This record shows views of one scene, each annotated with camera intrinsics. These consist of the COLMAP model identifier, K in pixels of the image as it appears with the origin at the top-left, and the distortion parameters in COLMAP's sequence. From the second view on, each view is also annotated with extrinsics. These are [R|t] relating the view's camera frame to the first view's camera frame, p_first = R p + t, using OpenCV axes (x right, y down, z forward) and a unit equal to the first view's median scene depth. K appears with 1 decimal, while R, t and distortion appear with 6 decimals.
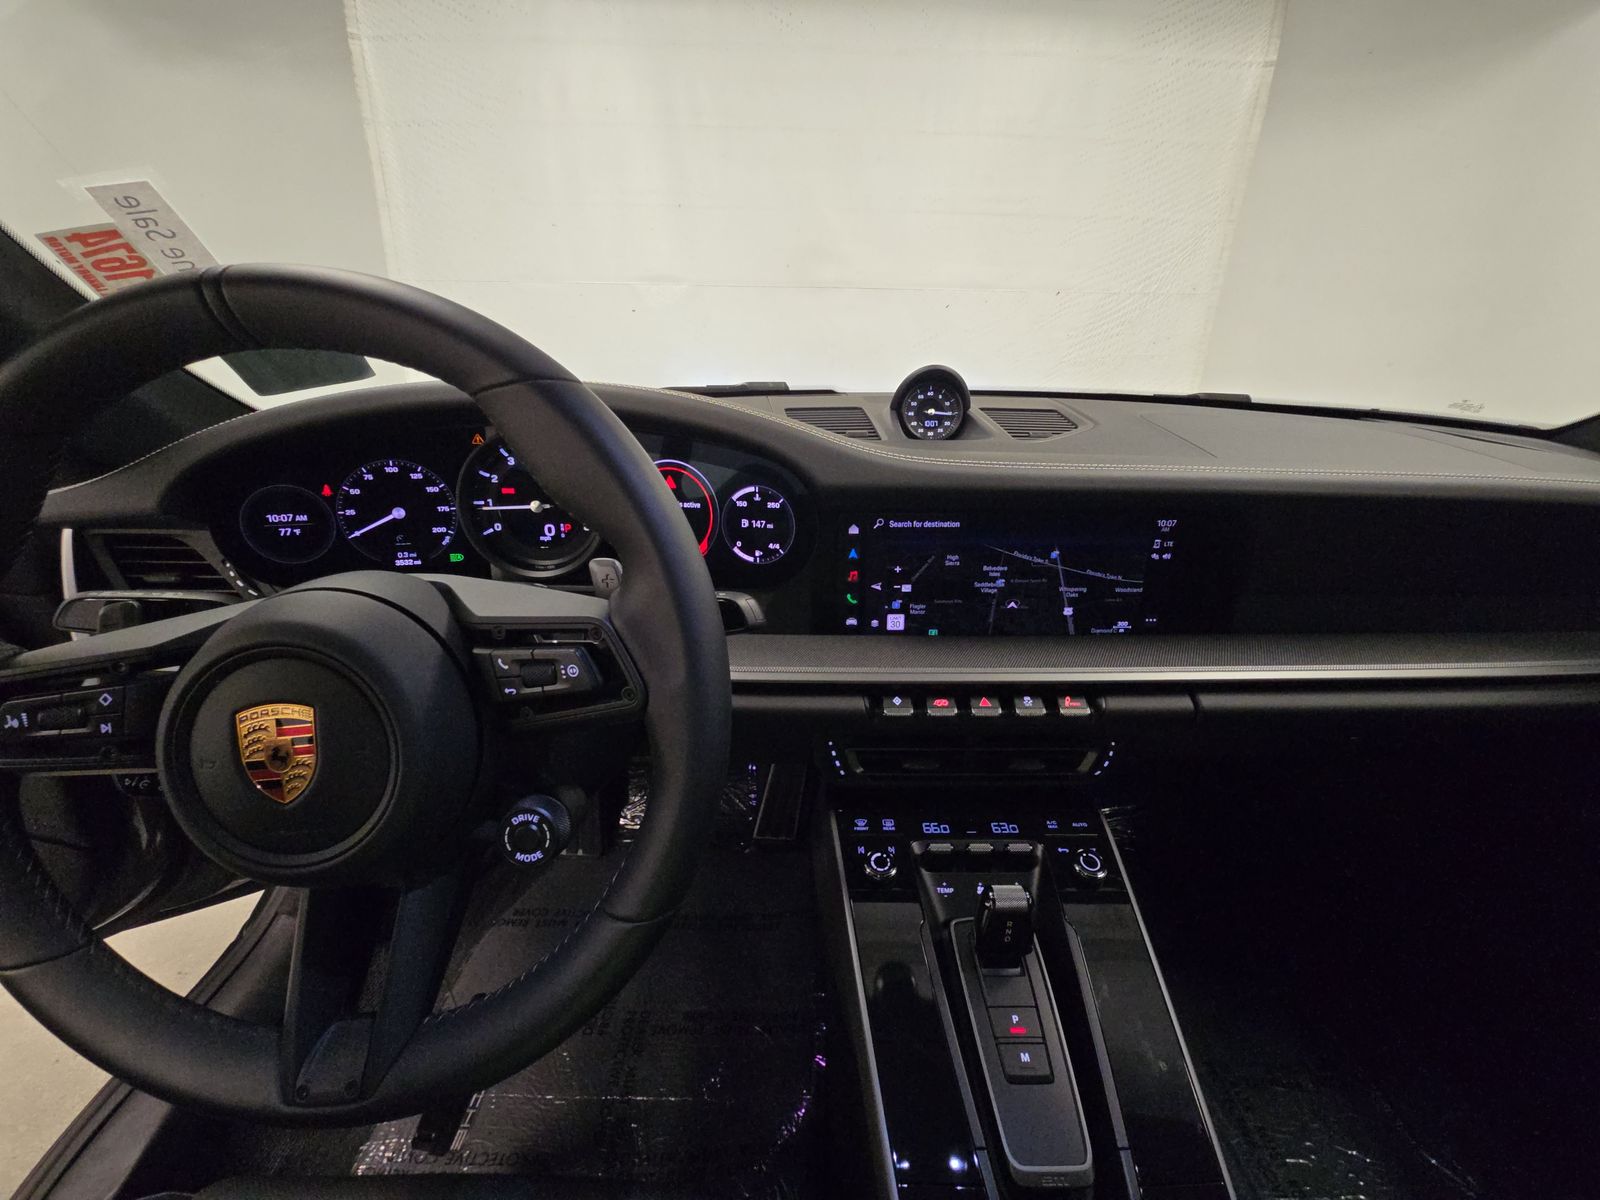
lens RADIAL K [[651.0, 0, 806.8], [0, 651.0, 599.2], [0, 0, 1]] dist [0.006309, -0.004637]
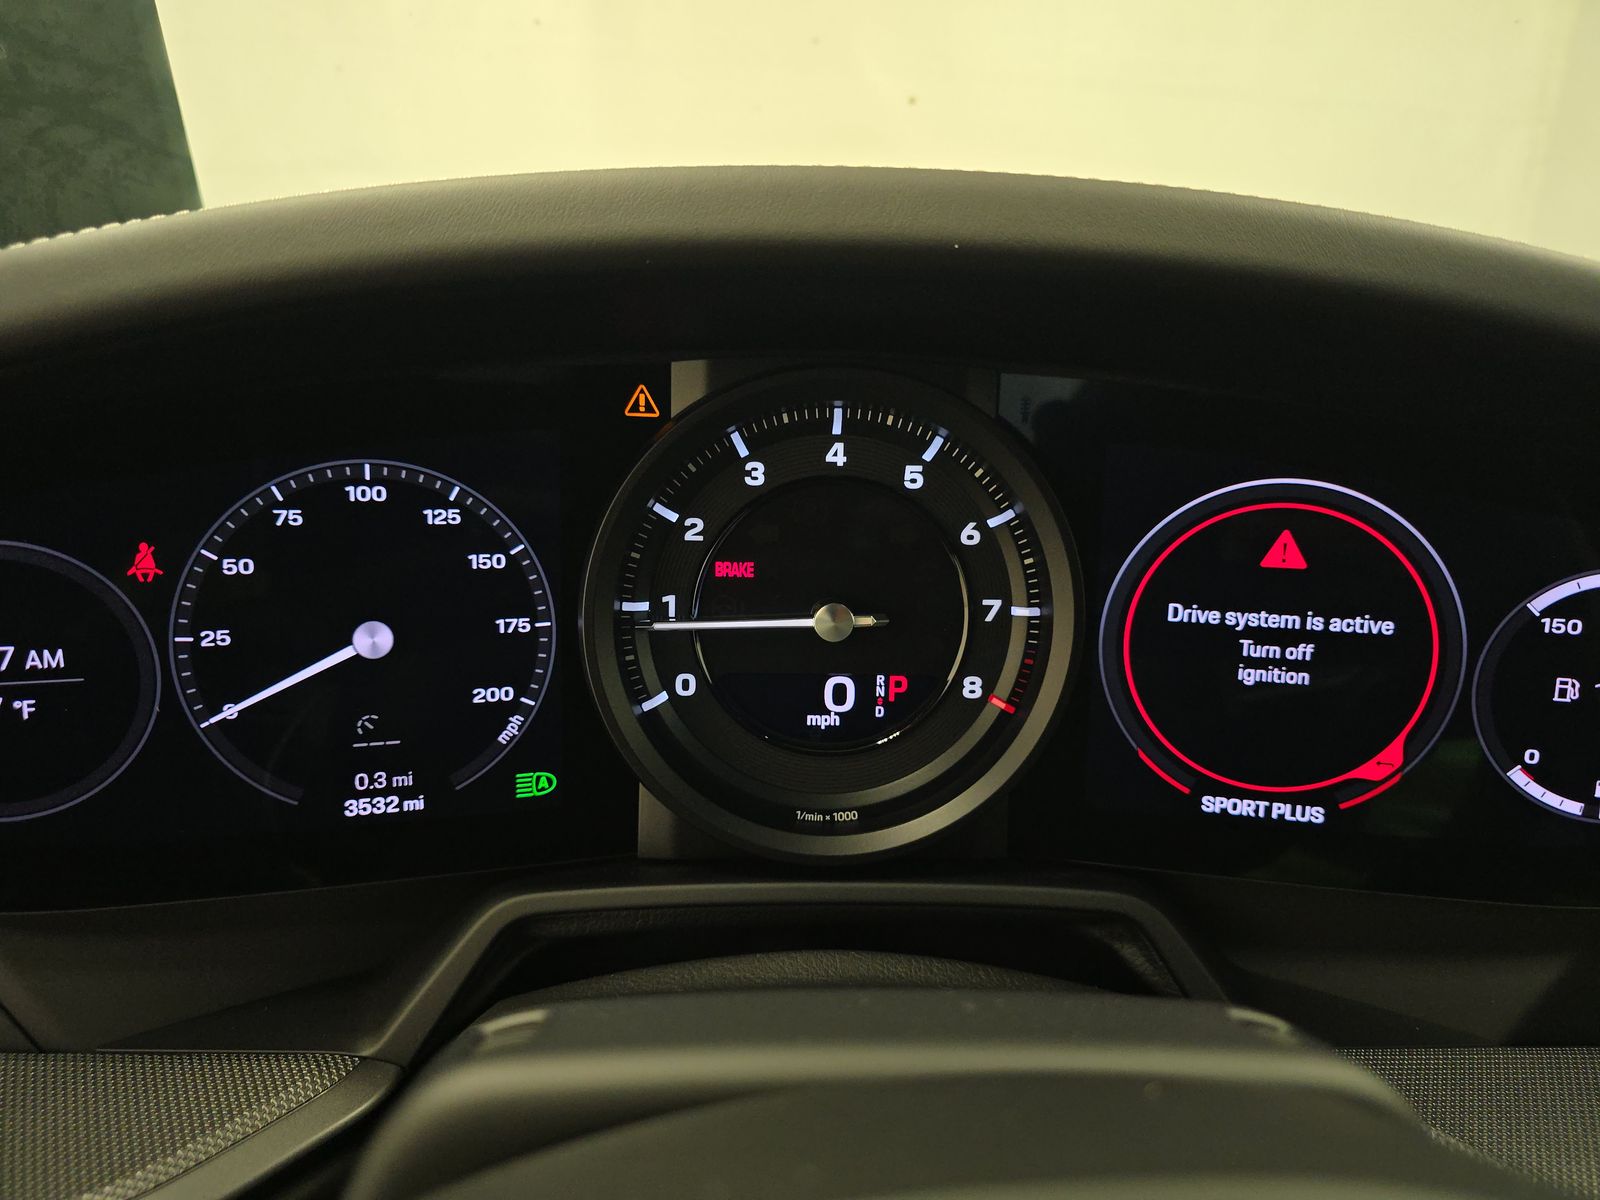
lens RADIAL K [[1103.5, 0, 793.1], [0, 1103.5, 612.2], [0, 0, 1]] dist [0.000211, -0.011964]
pose [[0.998224, 0.012699, 0.058202, -0.475611], [-0.006283, 0.994010, -0.109107, -0.093368], [-0.059239, 0.108547, 0.992325, 0.506049]]
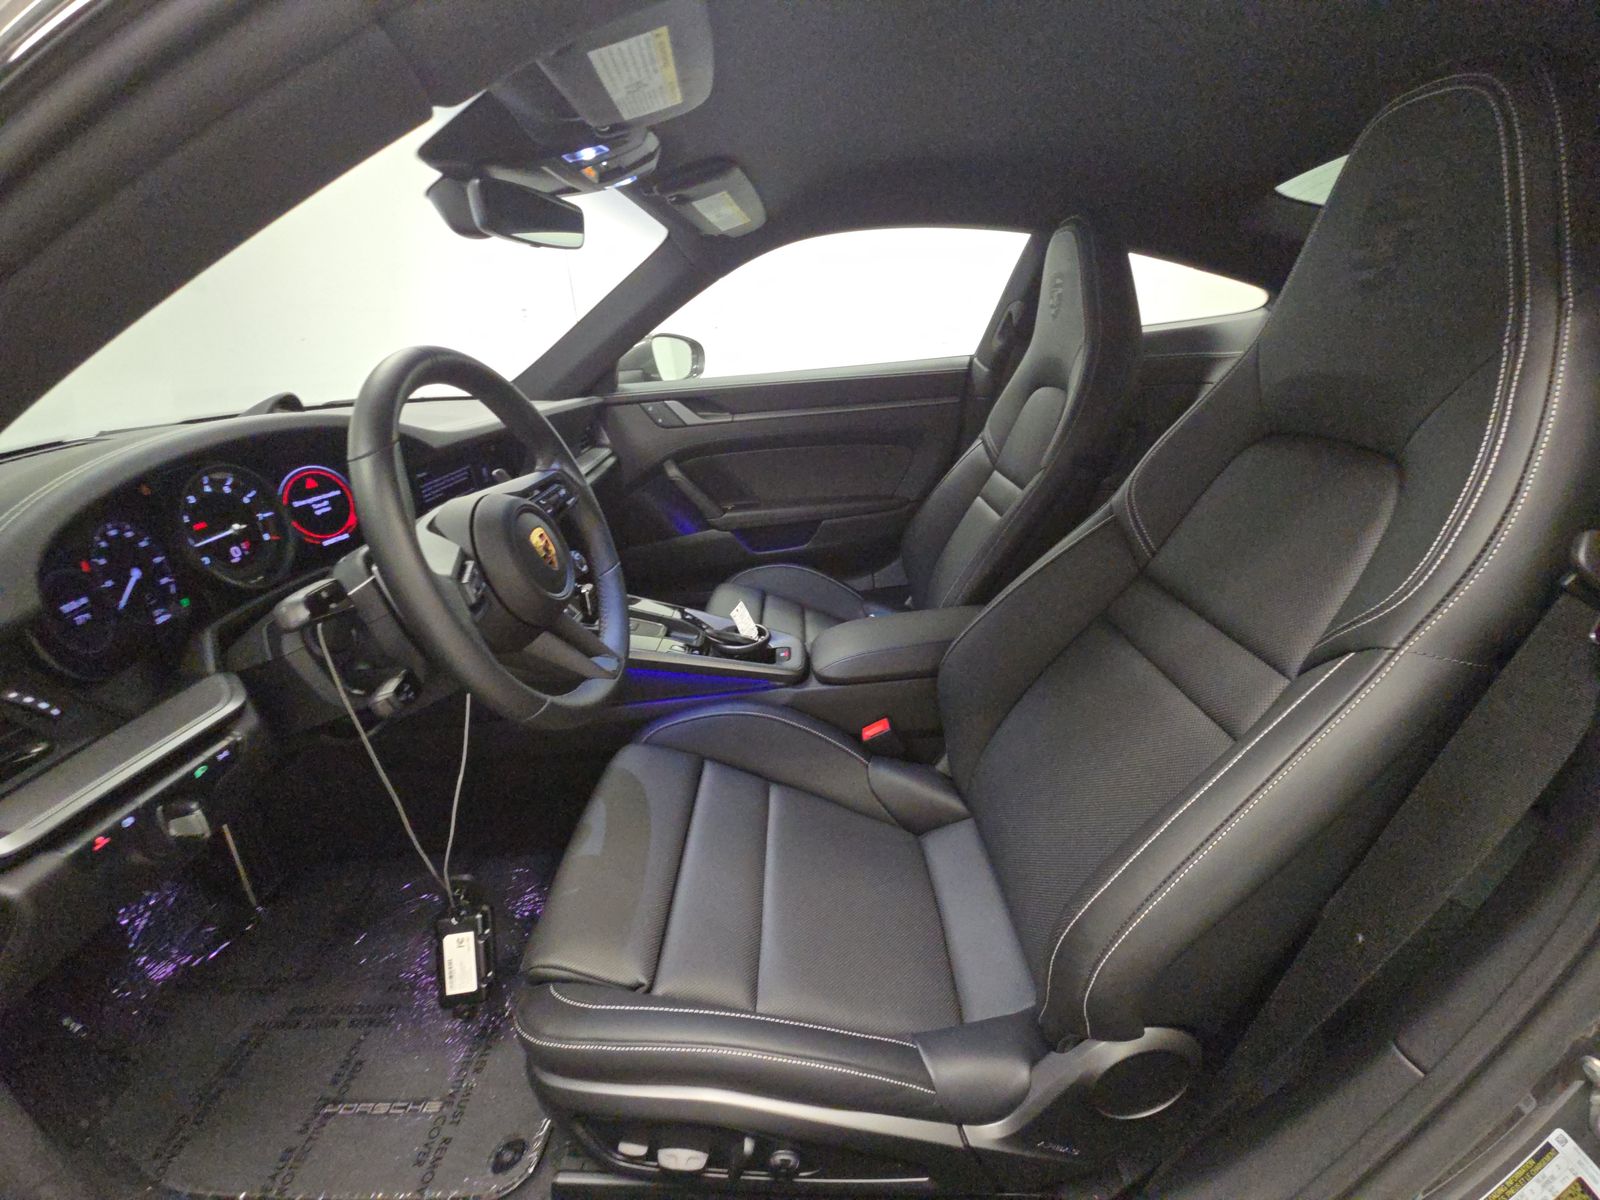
lens RADIAL K [[651.0, 0, 805.2], [0, 651.0, 590.9], [0, 0, 1]] dist [0.006309, -0.004637]
pose [[-0.009229, -0.374974, 0.926989, -1.595971], [0.411693, 0.843390, 0.345257, -0.033310], [-0.911276, 0.384821, 0.146591, -0.066068]]
